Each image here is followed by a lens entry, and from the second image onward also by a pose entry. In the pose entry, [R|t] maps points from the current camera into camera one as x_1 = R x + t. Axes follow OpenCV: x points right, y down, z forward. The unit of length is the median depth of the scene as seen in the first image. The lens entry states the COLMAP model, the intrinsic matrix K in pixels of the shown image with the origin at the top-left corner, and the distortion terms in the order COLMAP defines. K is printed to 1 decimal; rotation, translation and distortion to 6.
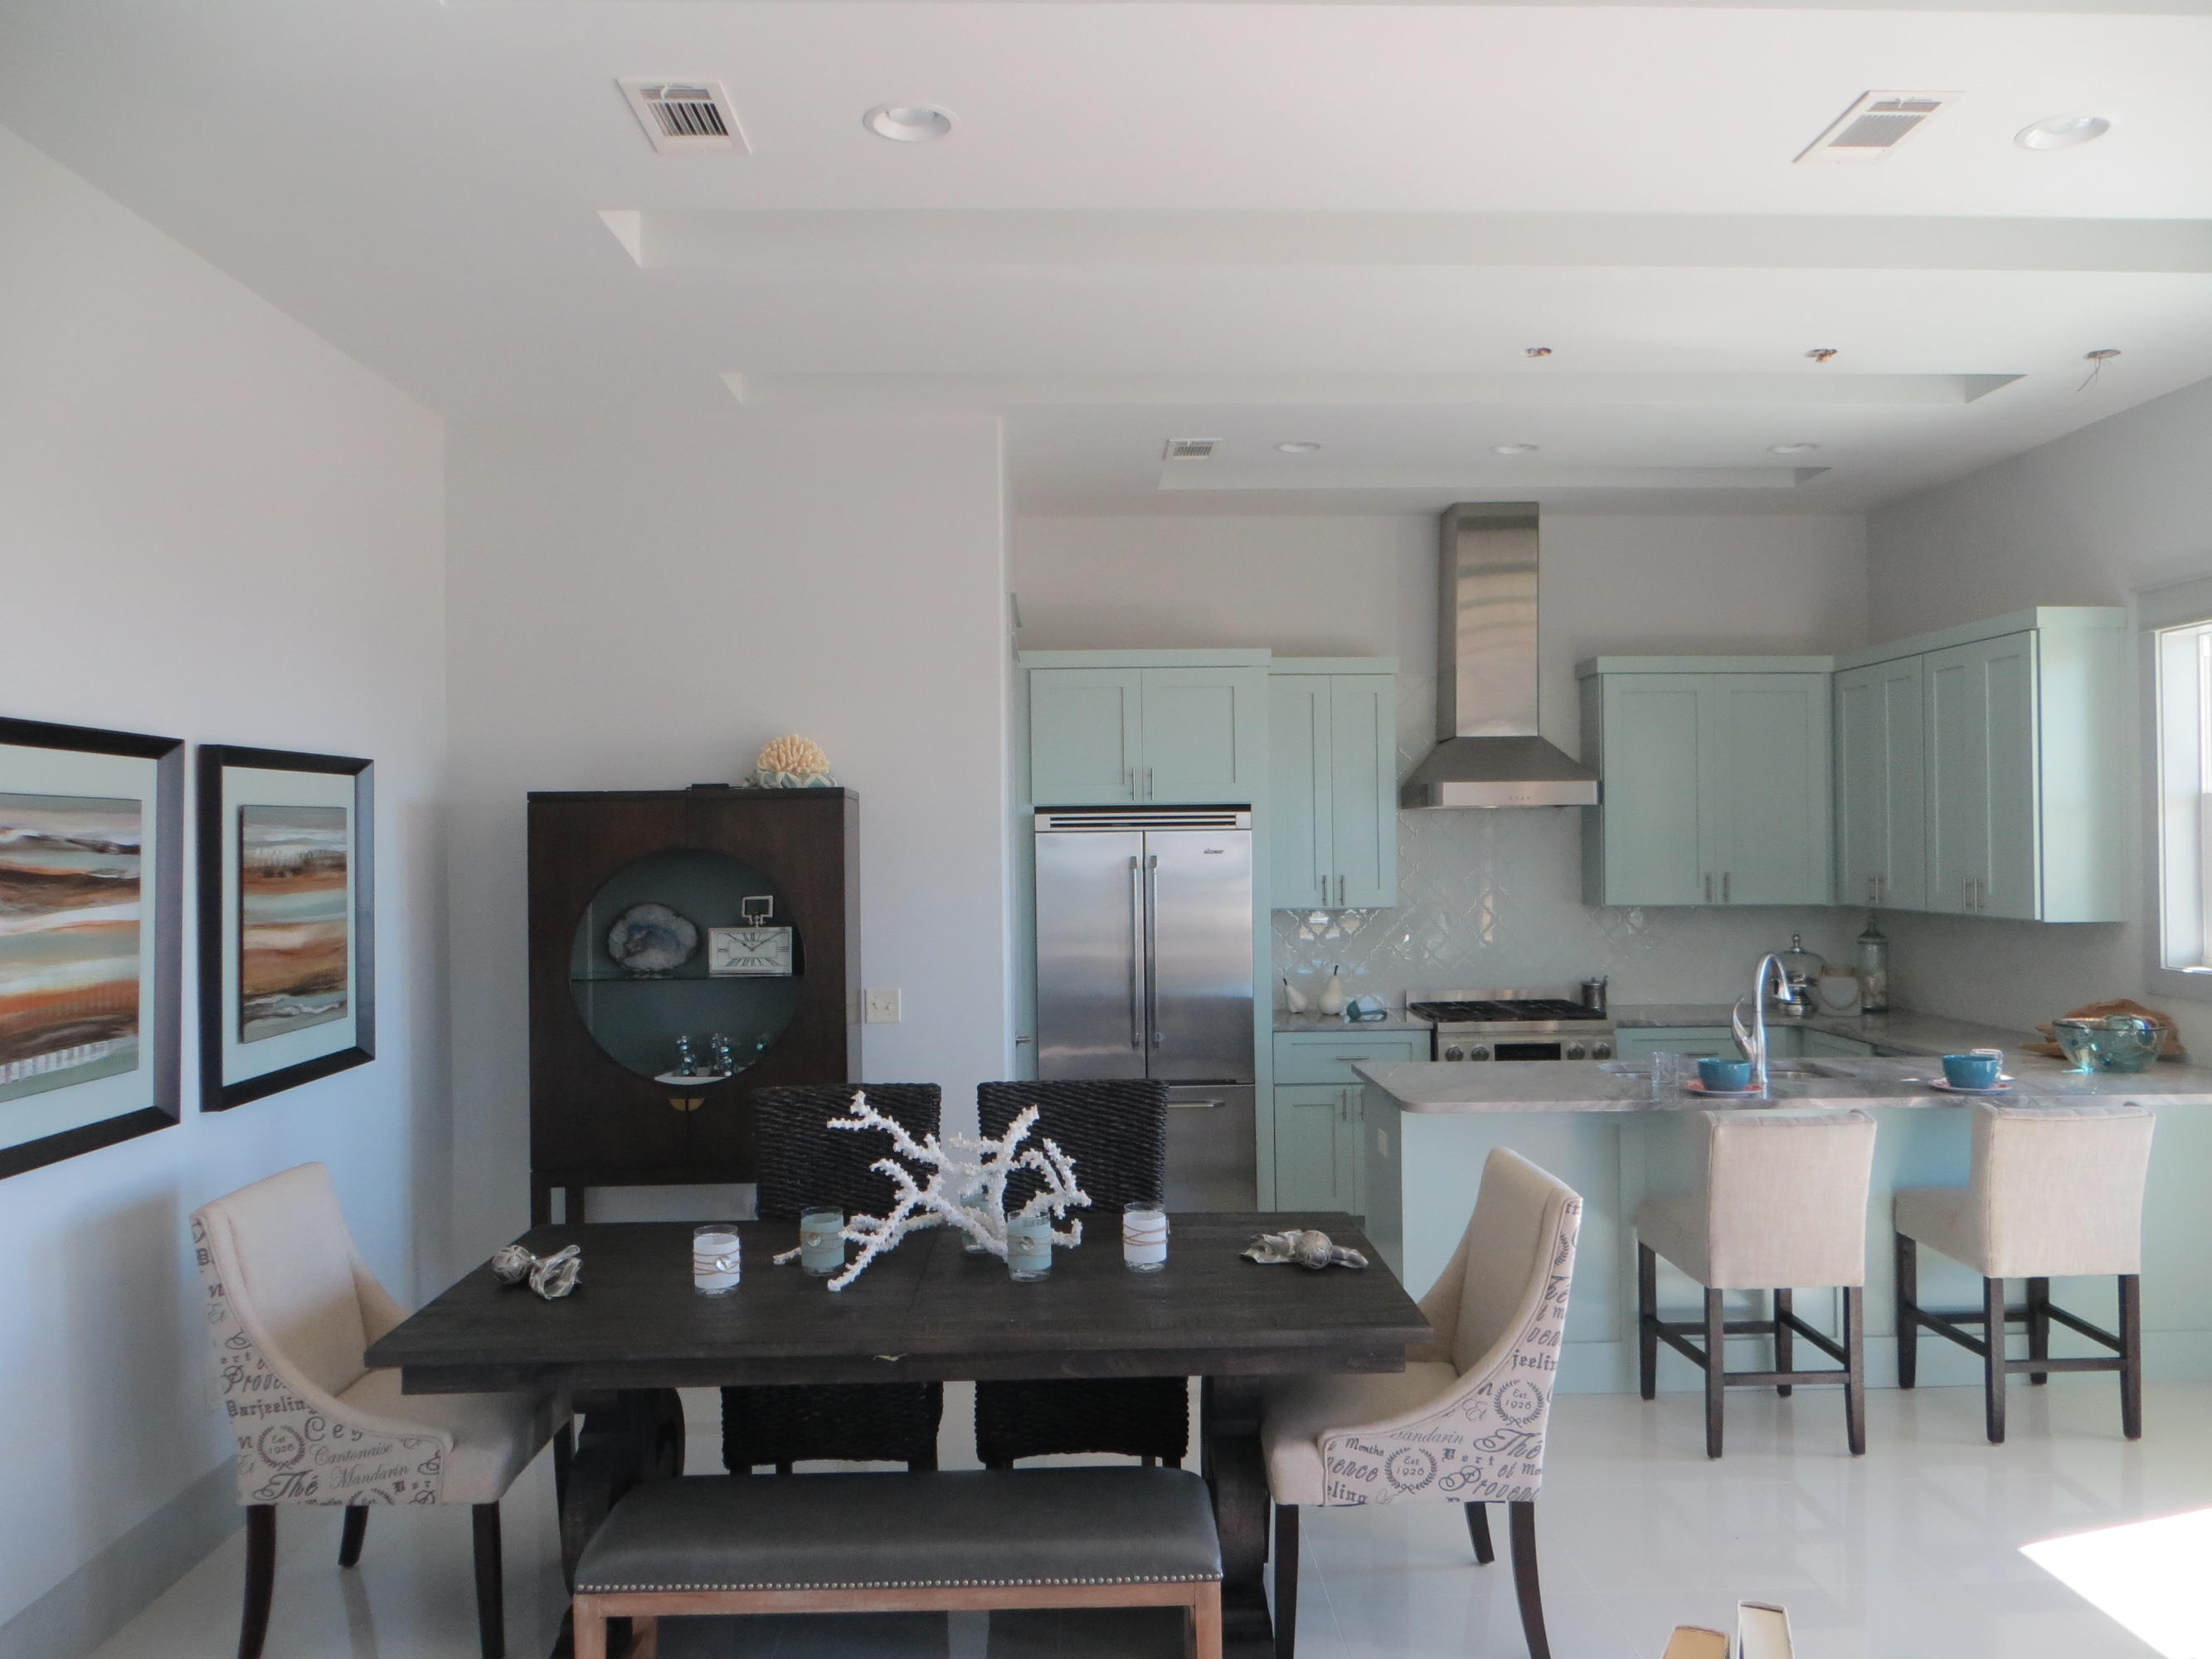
lens RADIAL K [[1658.4, 0, 1099.7], [0, 1658.4, 830.7], [0, 0, 1]] dist [-0.010475, 0.008913]
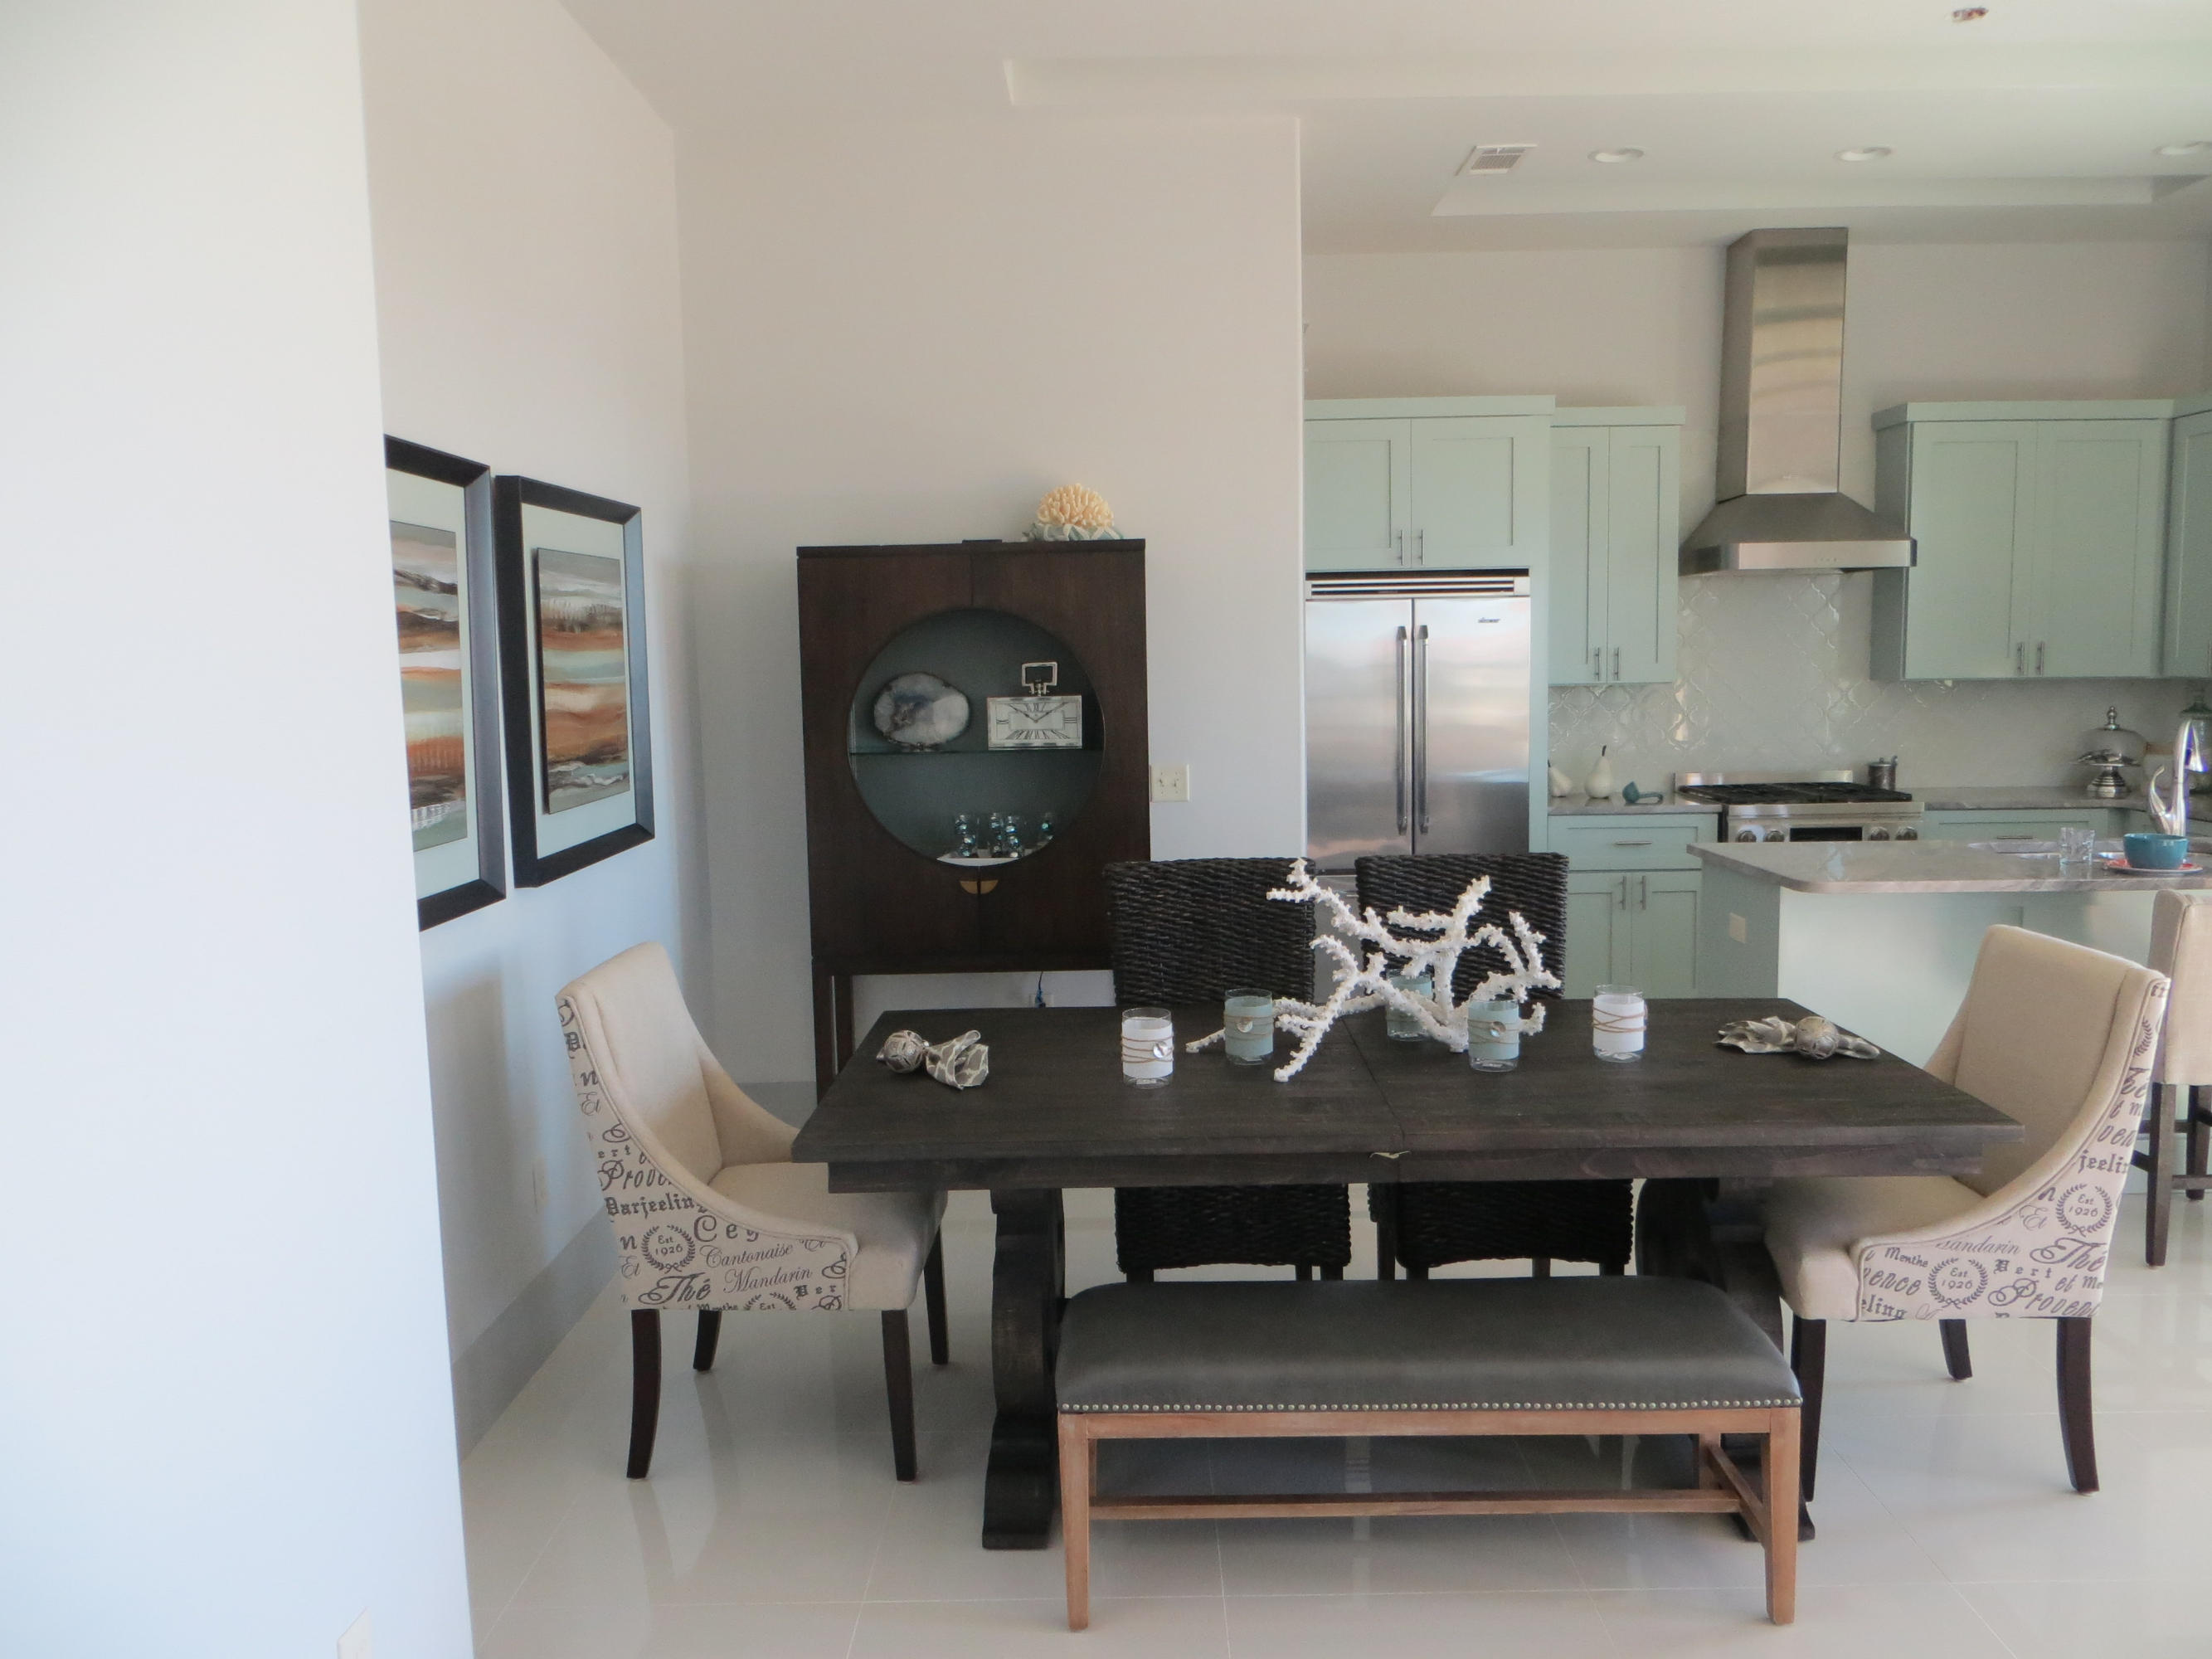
lens RADIAL K [[1658.4, 0, 1110.8], [0, 1658.4, 824.2], [0, 0, 1]] dist [-0.010475, 0.008913]
pose [[0.999392, -0.001234, -0.034843, -0.176472], [0.005135, 0.993686, 0.112078, 0.033608], [0.034485, -0.112189, 0.993088, 0.107451]]
